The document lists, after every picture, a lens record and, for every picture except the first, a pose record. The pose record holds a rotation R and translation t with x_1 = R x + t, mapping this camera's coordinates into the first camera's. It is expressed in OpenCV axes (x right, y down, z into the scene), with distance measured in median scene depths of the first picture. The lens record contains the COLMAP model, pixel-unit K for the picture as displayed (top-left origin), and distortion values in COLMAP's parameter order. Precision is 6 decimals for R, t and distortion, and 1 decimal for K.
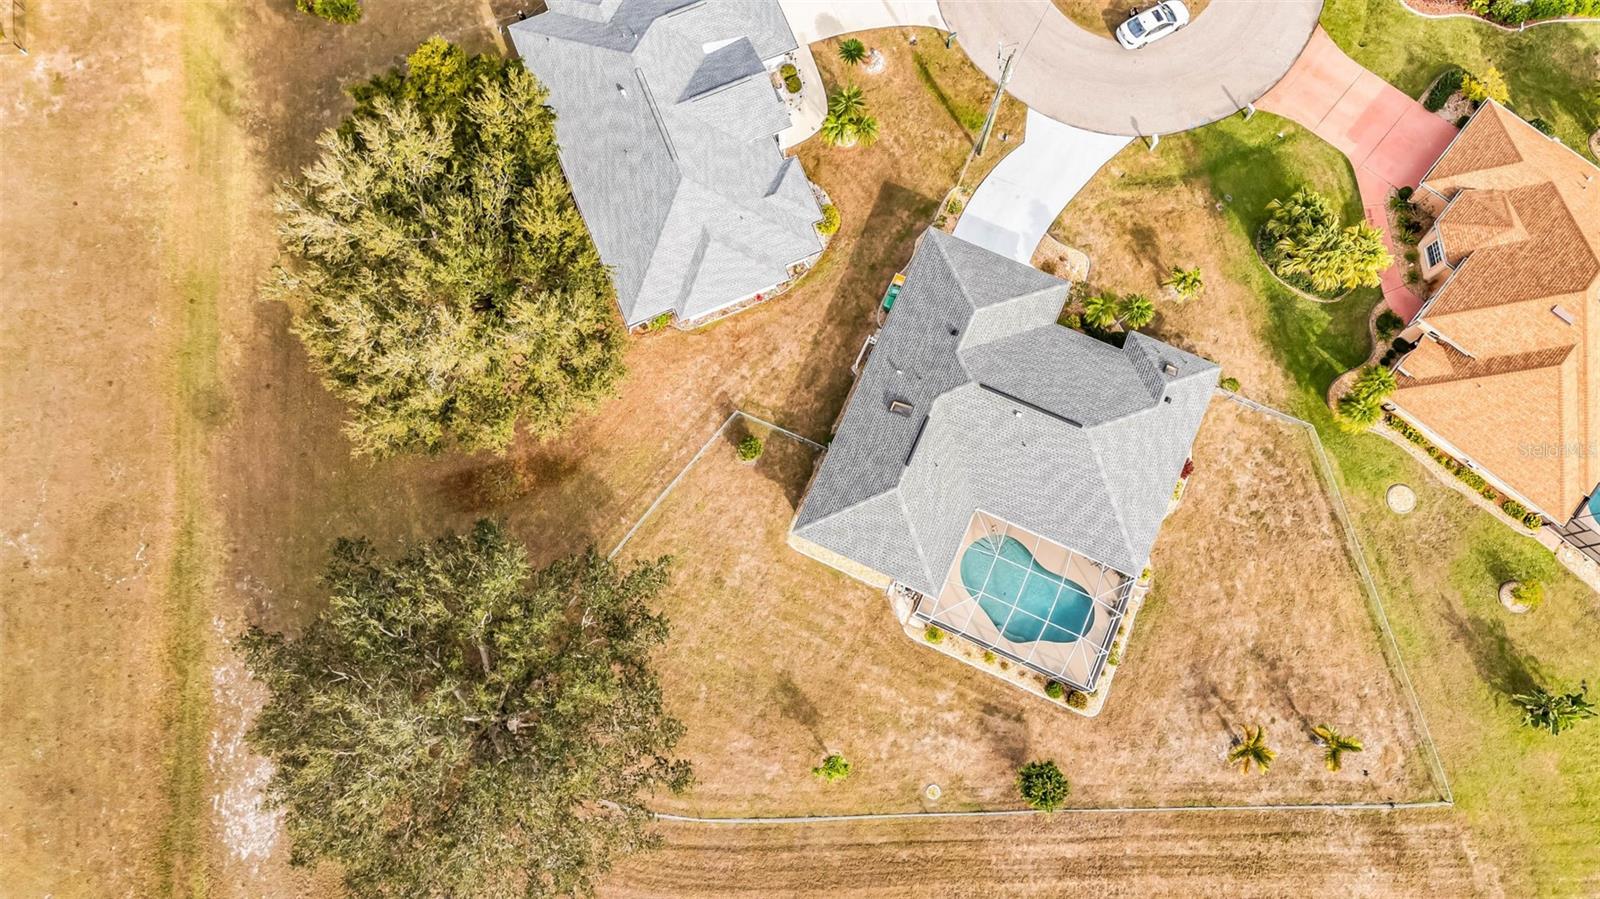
lens RADIAL K [[1167.7, 0, 800.0], [0, 1167.7, 449.5], [0, 0, 1]] dist [0.103962, -0.109504]
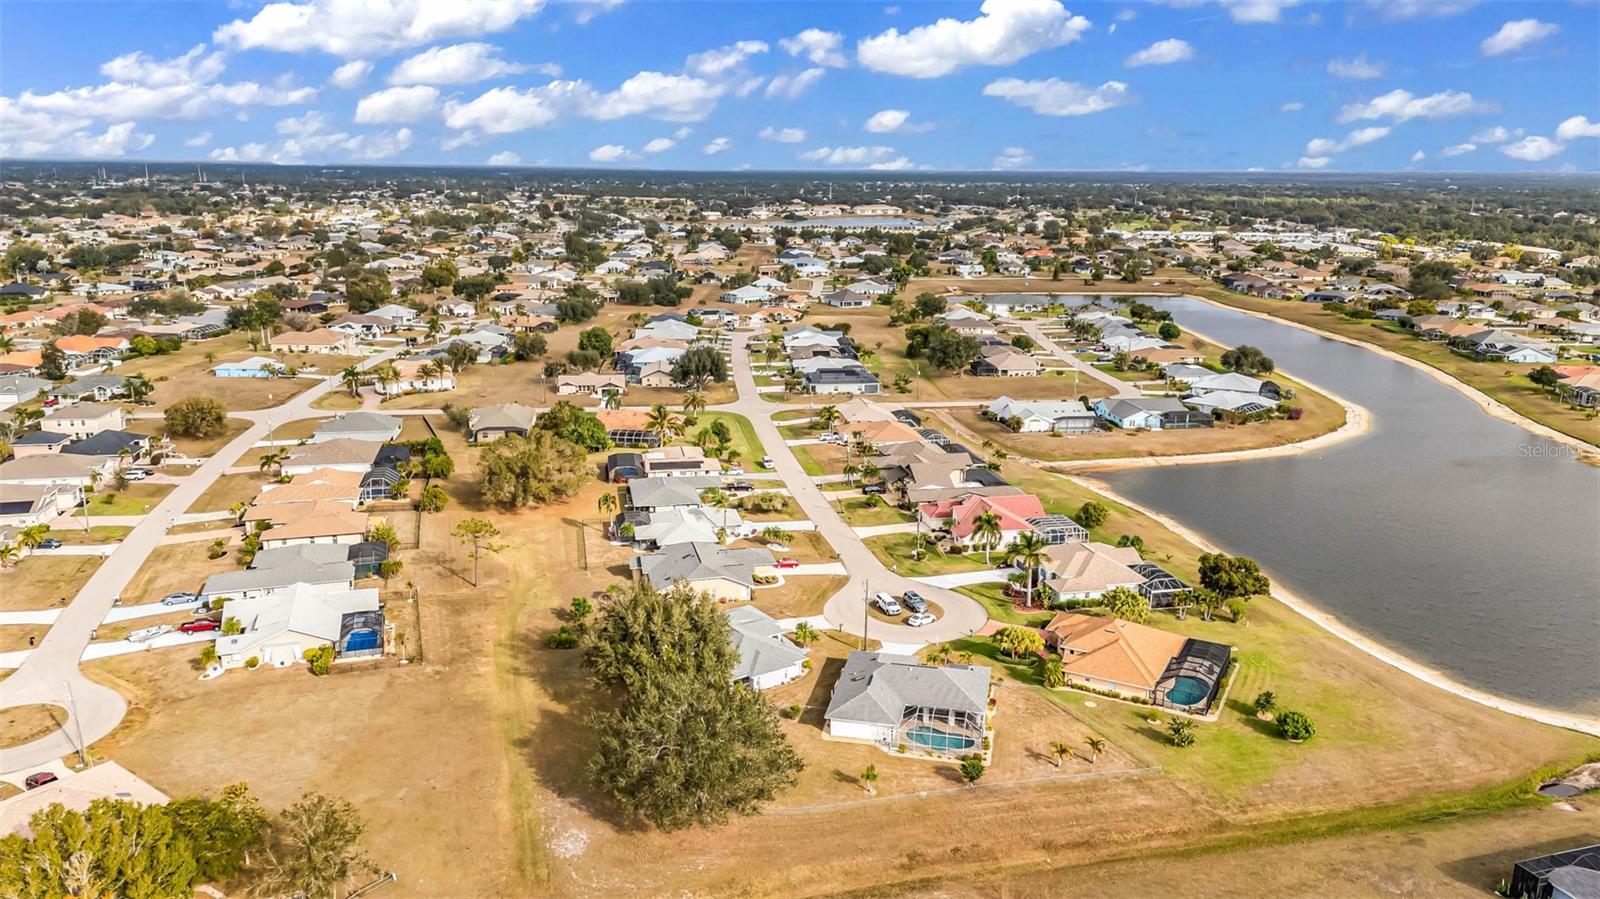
lens RADIAL K [[1167.7, 0, 800.0], [0, 1167.7, 449.5], [0, 0, 1]] dist [0.103962, -0.109504]
pose [[0.978518, -0.033662, 0.203394, -0.444120], [0.196910, 0.444825, -0.873703, 1.623508], [-0.061064, 0.894985, 0.441898, -0.349814]]
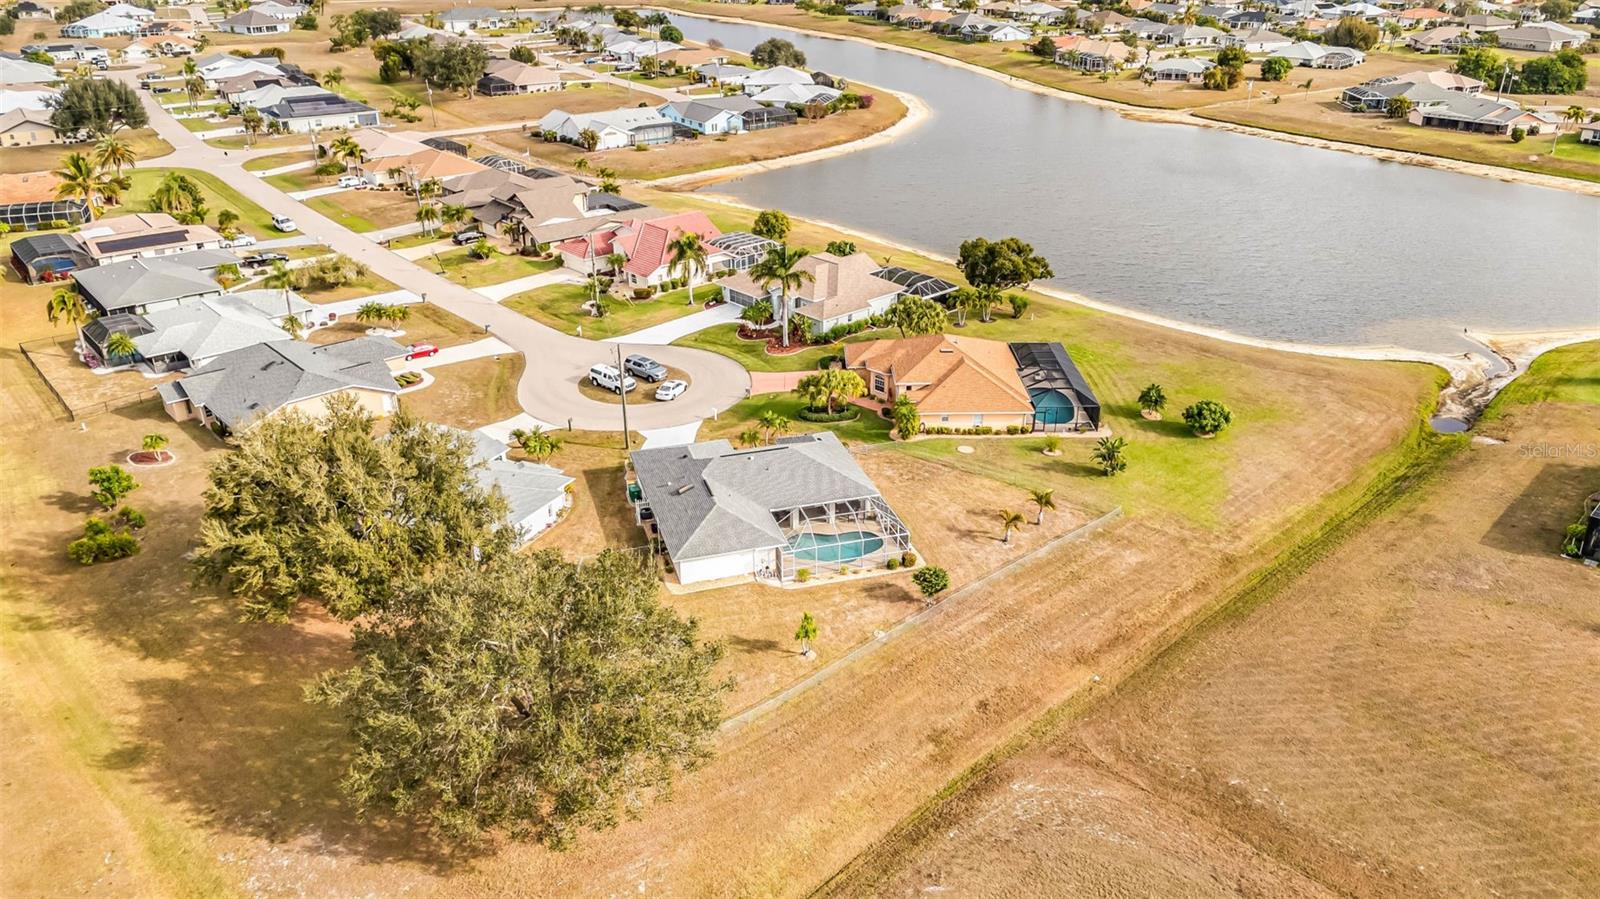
lens RADIAL K [[1169.3, 0, 800.0], [0, 1169.3, 449.5], [0, 0, 1]] dist [0.075679, -0.062499]
pose [[0.758212, -0.273139, 0.592039, -0.616313], [0.635341, 0.513508, -0.576760, 0.823047], [-0.146481, 0.813453, 0.562884, 0.126018]]
